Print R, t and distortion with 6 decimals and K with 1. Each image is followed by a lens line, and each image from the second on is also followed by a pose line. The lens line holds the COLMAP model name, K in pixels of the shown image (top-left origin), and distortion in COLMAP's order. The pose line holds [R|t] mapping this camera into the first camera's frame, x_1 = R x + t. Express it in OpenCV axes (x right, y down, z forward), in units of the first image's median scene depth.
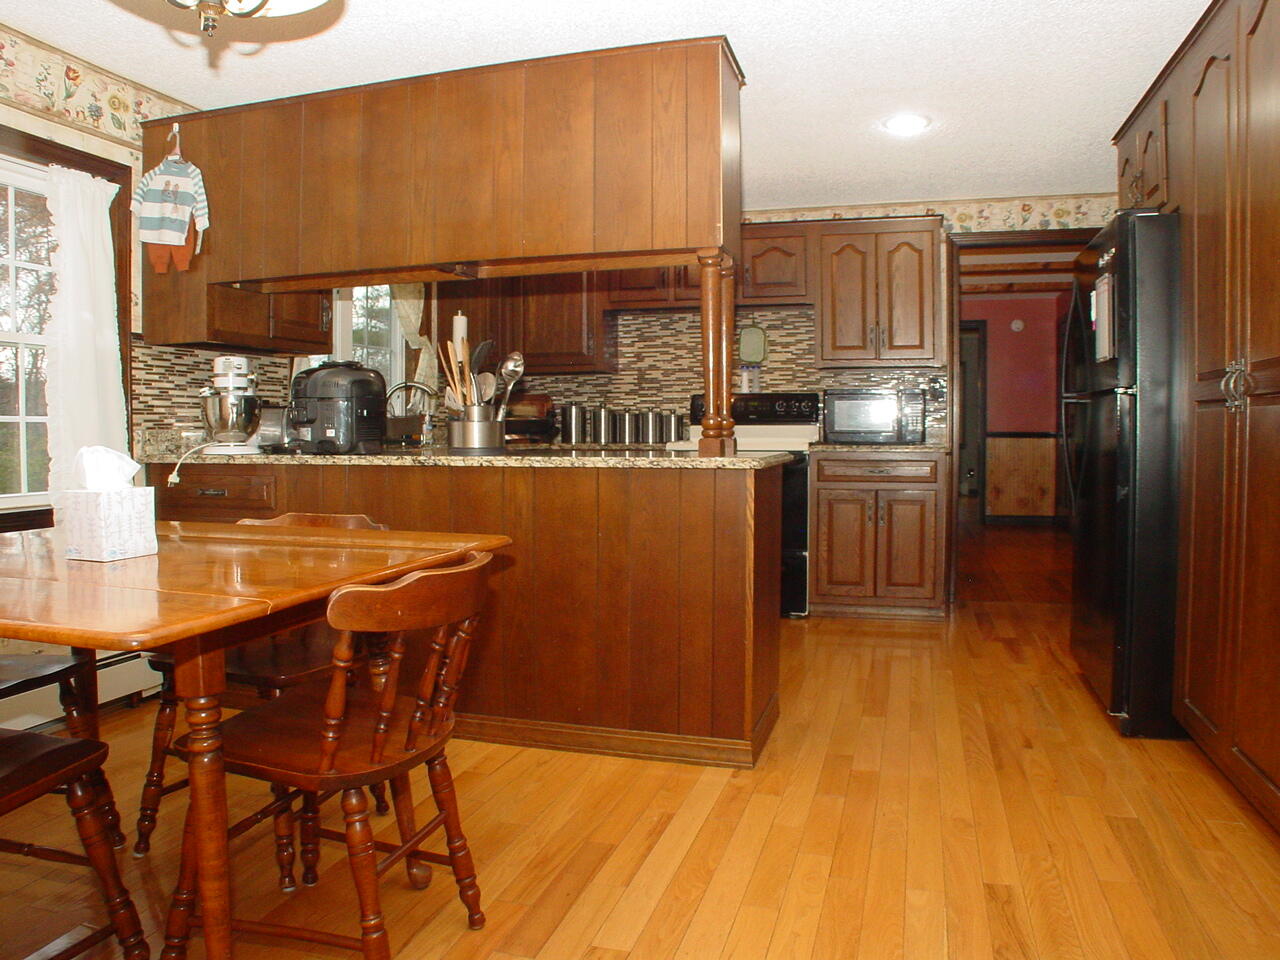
lens RADIAL K [[944.9, 0, 643.3], [0, 944.9, 475.2], [0, 0, 1]] dist [-0.126176, 0.036864]
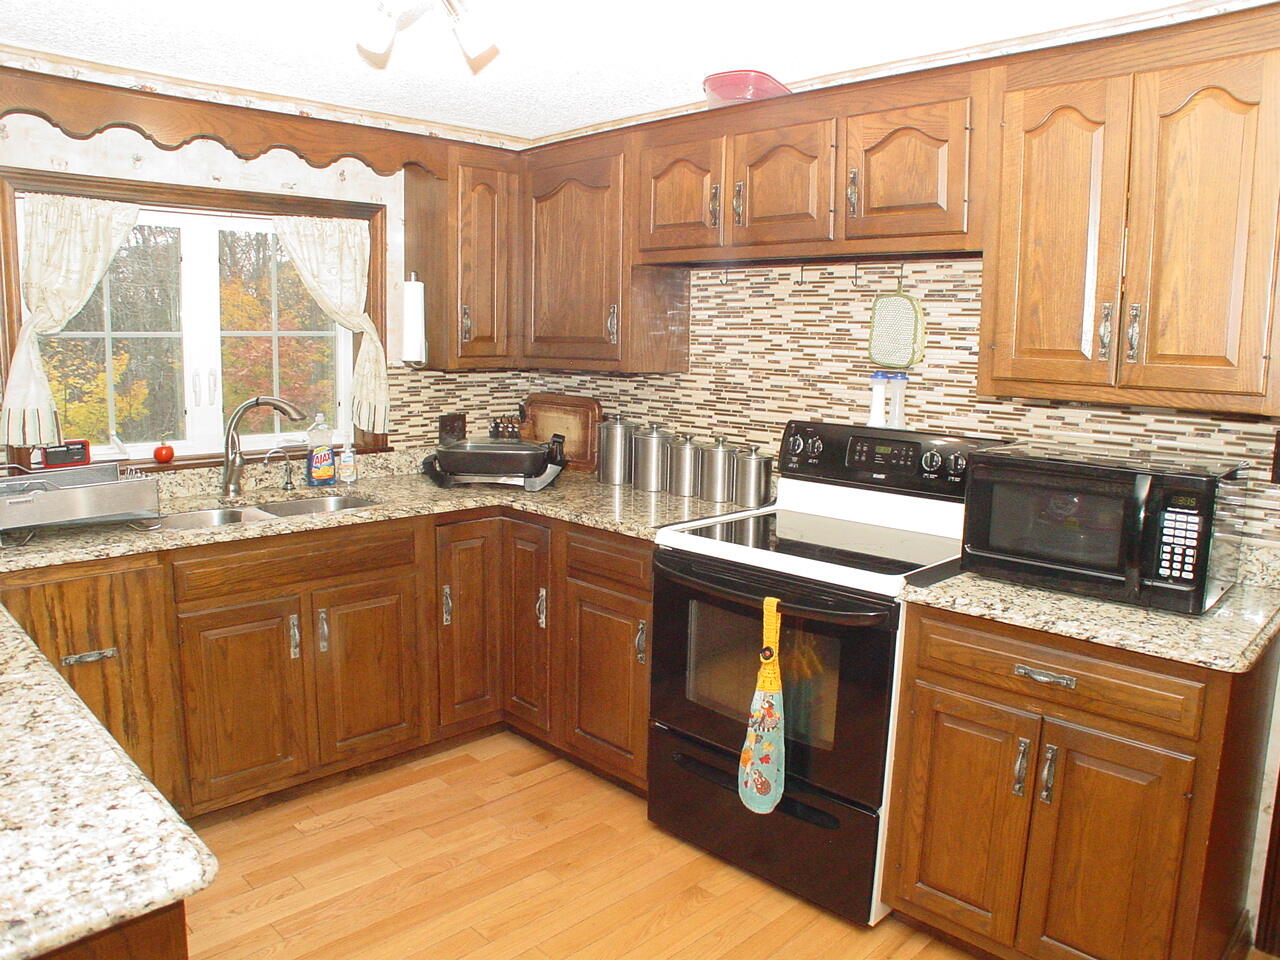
lens RADIAL K [[944.9, 0, 646.6], [0, 944.9, 477.9], [0, 0, 1]] dist [-0.126176, 0.036864]
pose [[0.875459, 0.090336, -0.474774, 0.236511], [-0.044452, 0.993262, 0.107023, -0.105298], [0.481243, -0.072590, 0.873577, 0.484804]]
